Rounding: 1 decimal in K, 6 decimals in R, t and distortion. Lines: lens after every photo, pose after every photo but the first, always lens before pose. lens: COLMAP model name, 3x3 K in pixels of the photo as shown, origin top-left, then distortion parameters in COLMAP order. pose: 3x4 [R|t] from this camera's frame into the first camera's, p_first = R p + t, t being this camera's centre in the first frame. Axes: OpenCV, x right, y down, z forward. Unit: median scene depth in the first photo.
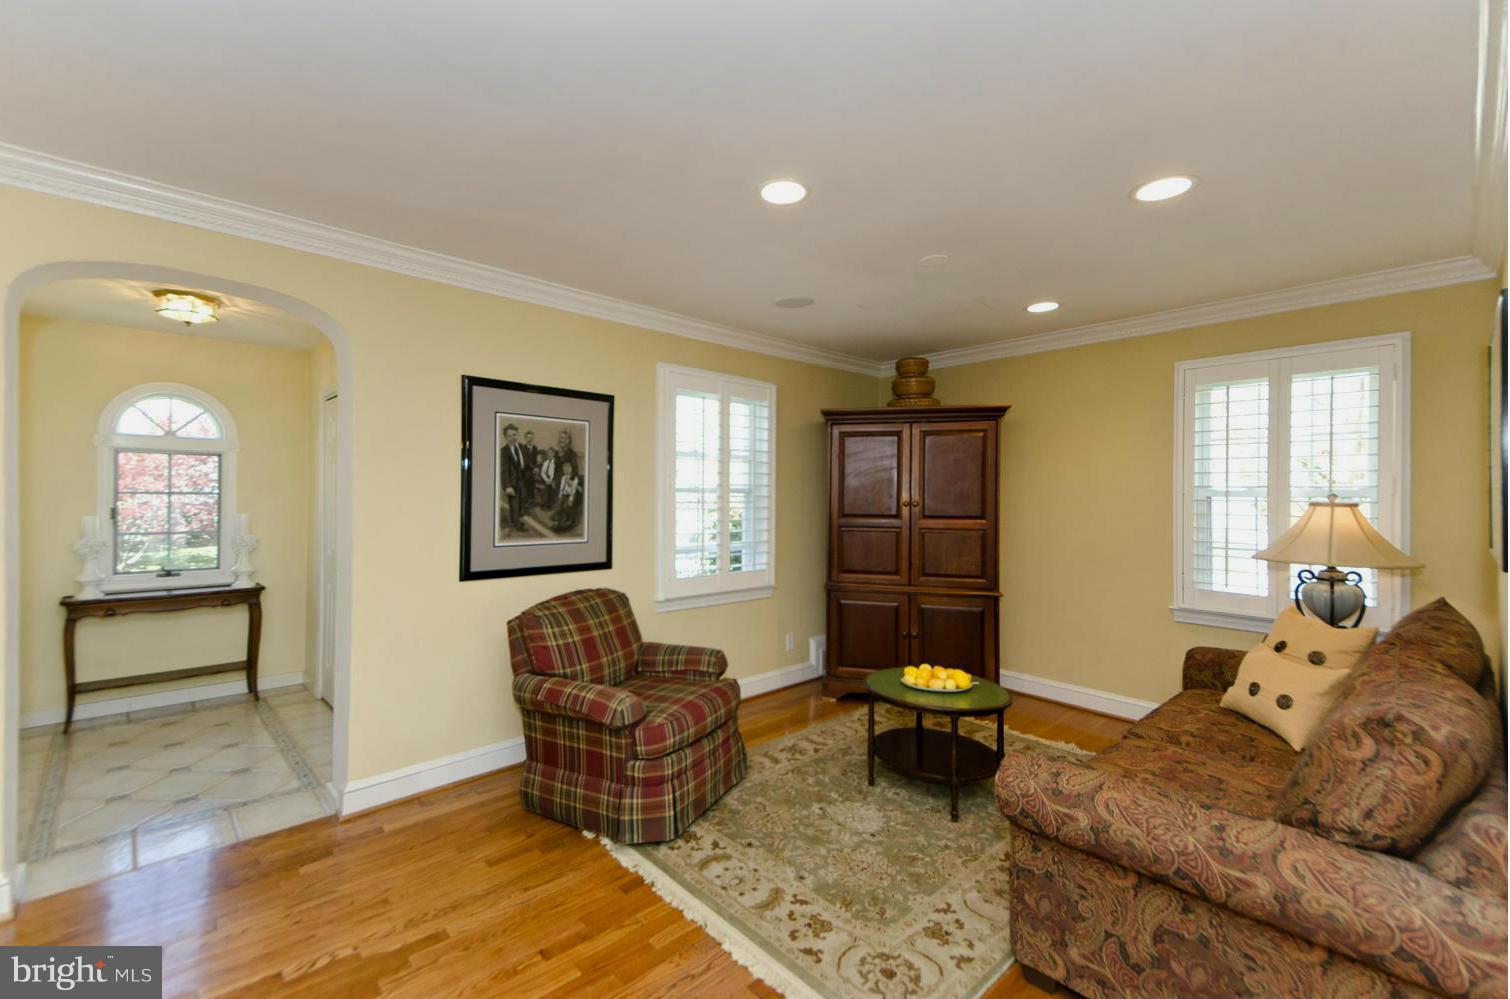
lens RADIAL K [[659.0, 0, 748.4], [0, 659.0, 485.1], [0, 0, 1]] dist [0.060131, -0.000161]
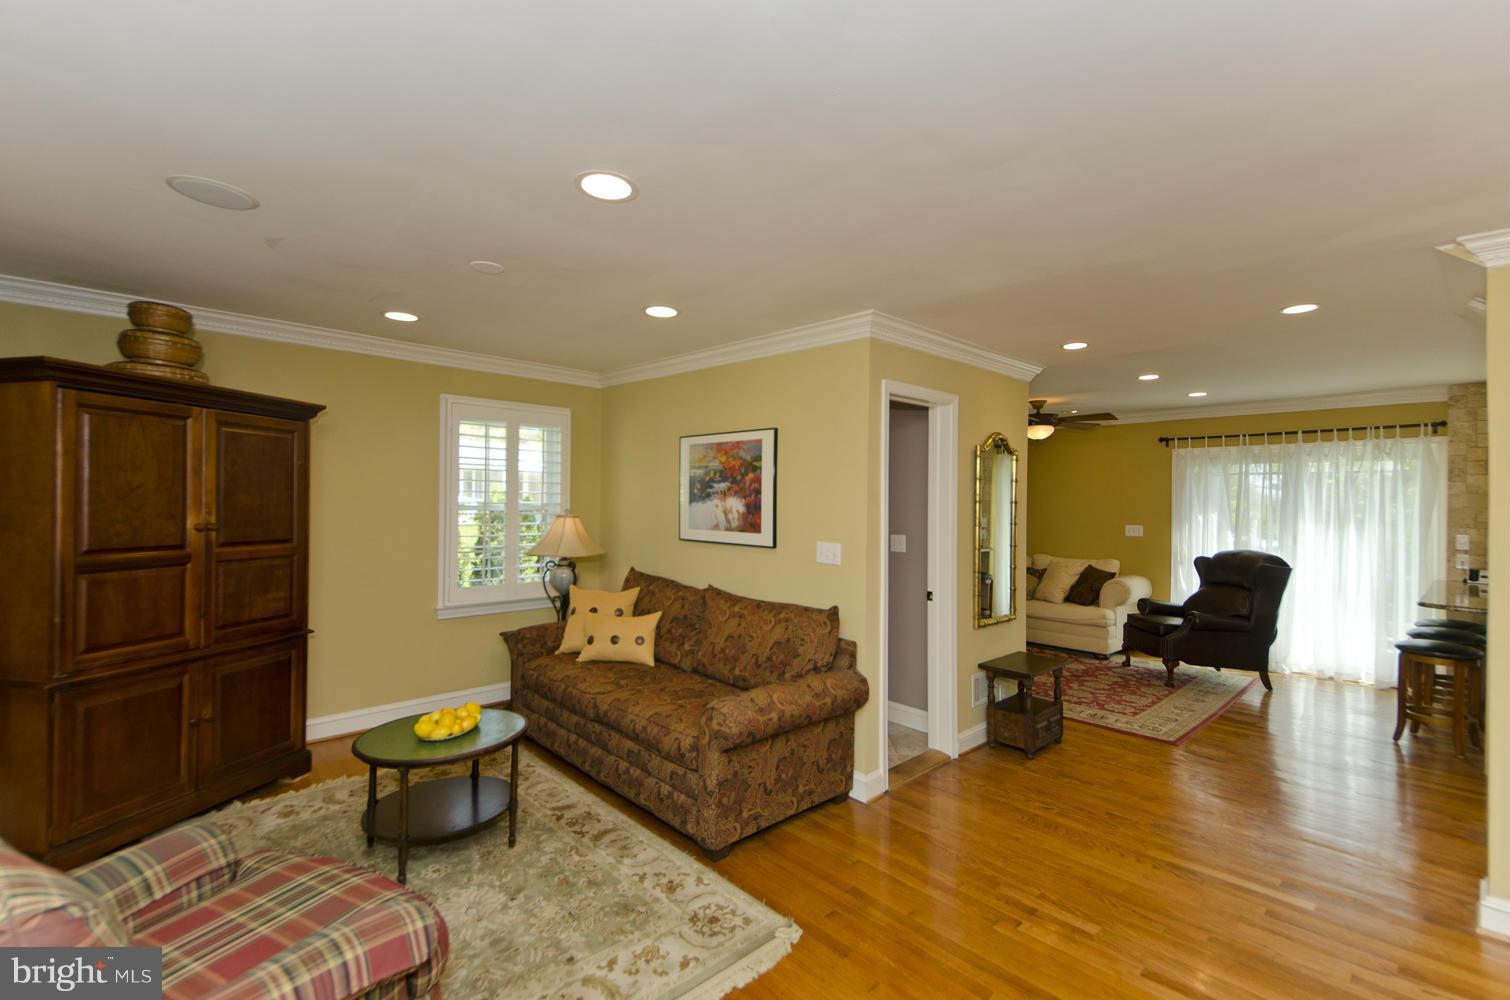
lens RADIAL K [[656.5, 0, 750.6], [0, 656.5, 503.0], [0, 0, 1]] dist [0.000616, -0.000116]
pose [[-0.018660, -0.002386, 0.999823, -0.551174], [-0.019460, 0.999809, 0.002023, -0.009839], [-0.999637, -0.019419, -0.018702, 0.565897]]
